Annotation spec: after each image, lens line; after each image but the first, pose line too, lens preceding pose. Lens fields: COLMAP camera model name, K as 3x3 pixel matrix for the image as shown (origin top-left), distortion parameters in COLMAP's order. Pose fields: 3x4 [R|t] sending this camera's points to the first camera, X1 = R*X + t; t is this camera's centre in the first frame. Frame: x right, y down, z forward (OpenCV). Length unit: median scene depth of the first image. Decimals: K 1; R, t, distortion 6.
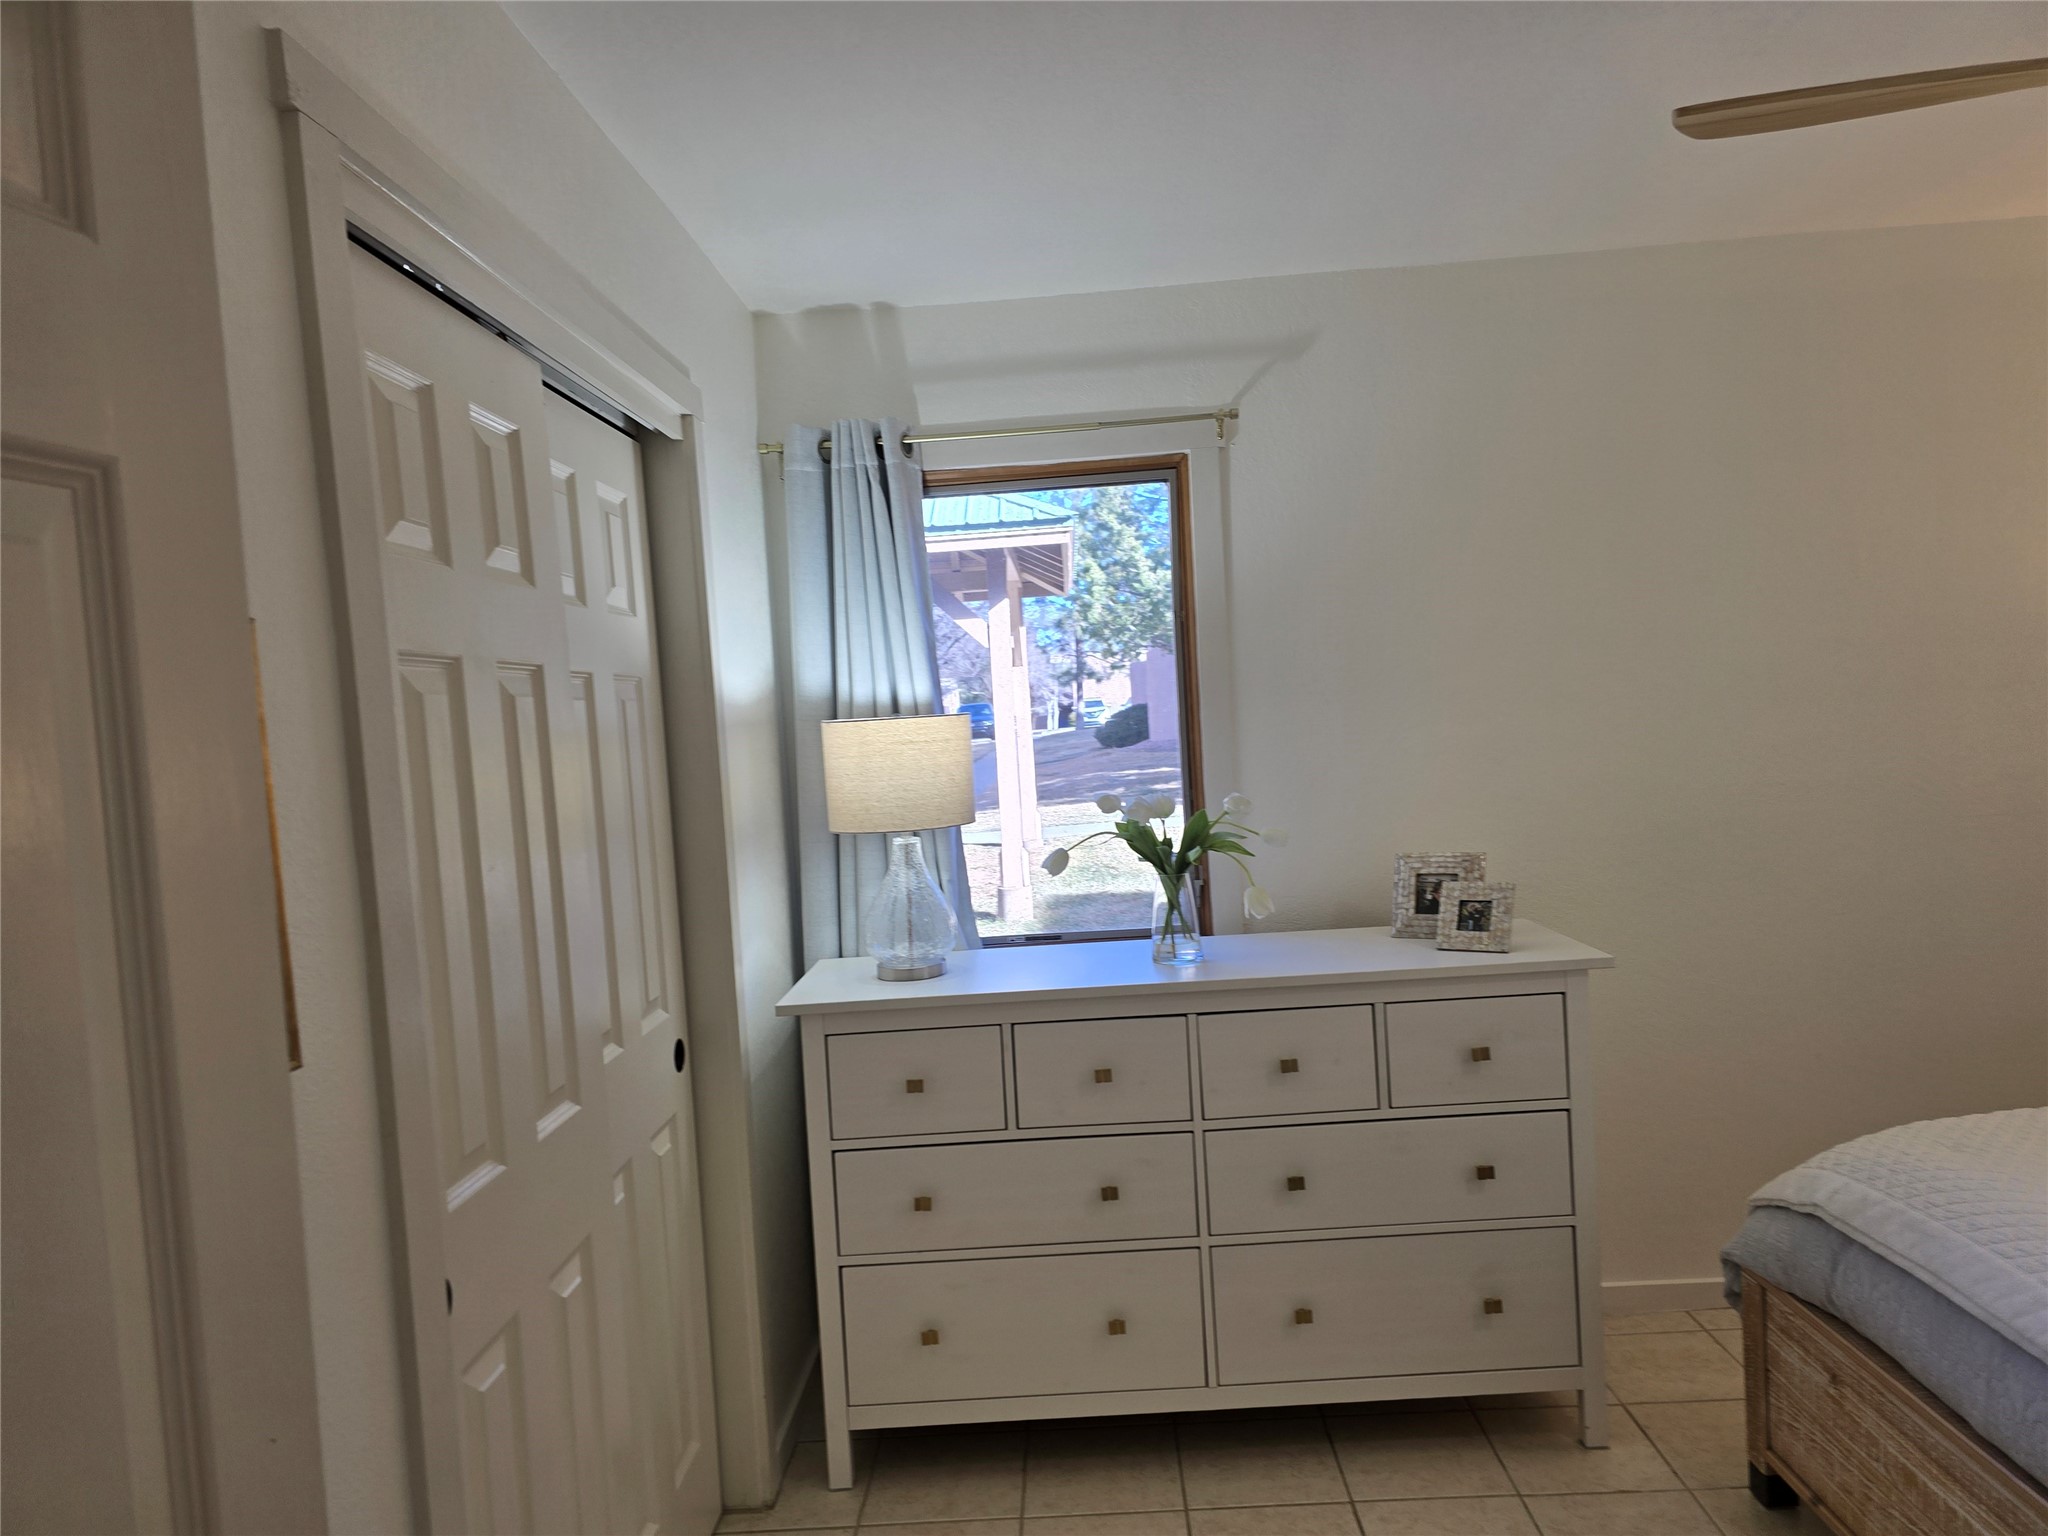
lens RADIAL K [[1380.6, 0, 1018.1], [0, 1380.6, 797.9], [0, 0, 1]] dist [0.068474, -0.066236]
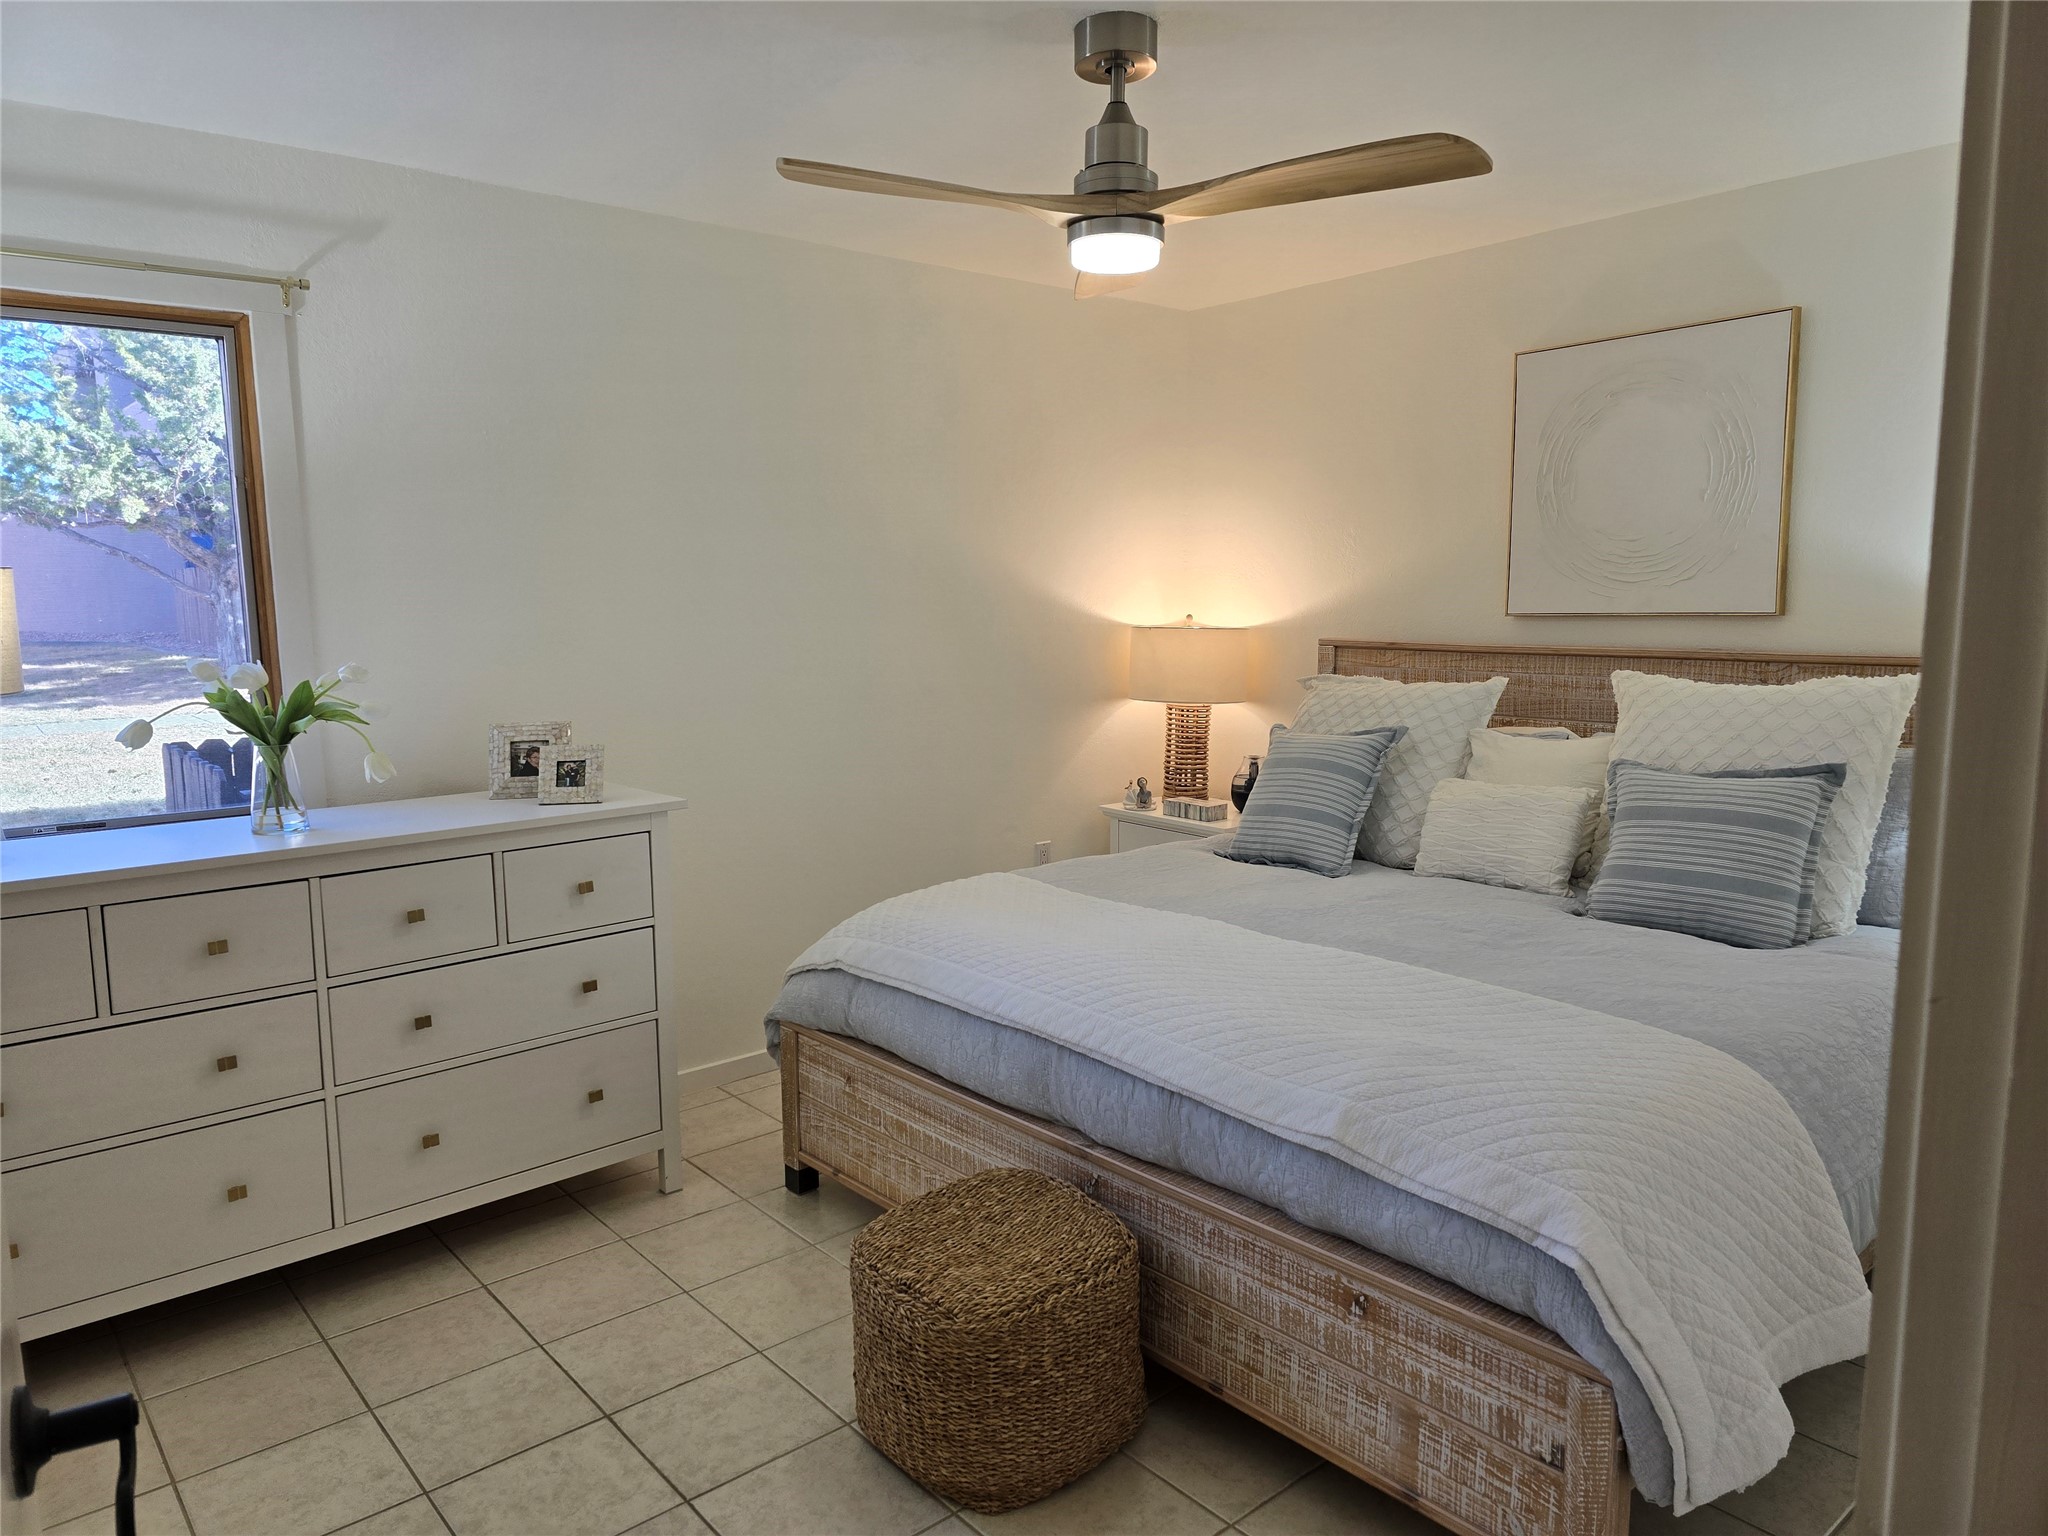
lens RADIAL K [[1380.6, 0, 1022.1], [0, 1380.6, 764.3], [0, 0, 1]] dist [0.068474, -0.066236]
pose [[0.741994, -0.030063, 0.669732, -0.176652], [0.002012, 0.999089, 0.042619, 0.029433], [-0.670404, -0.030276, 0.741379, -0.117863]]
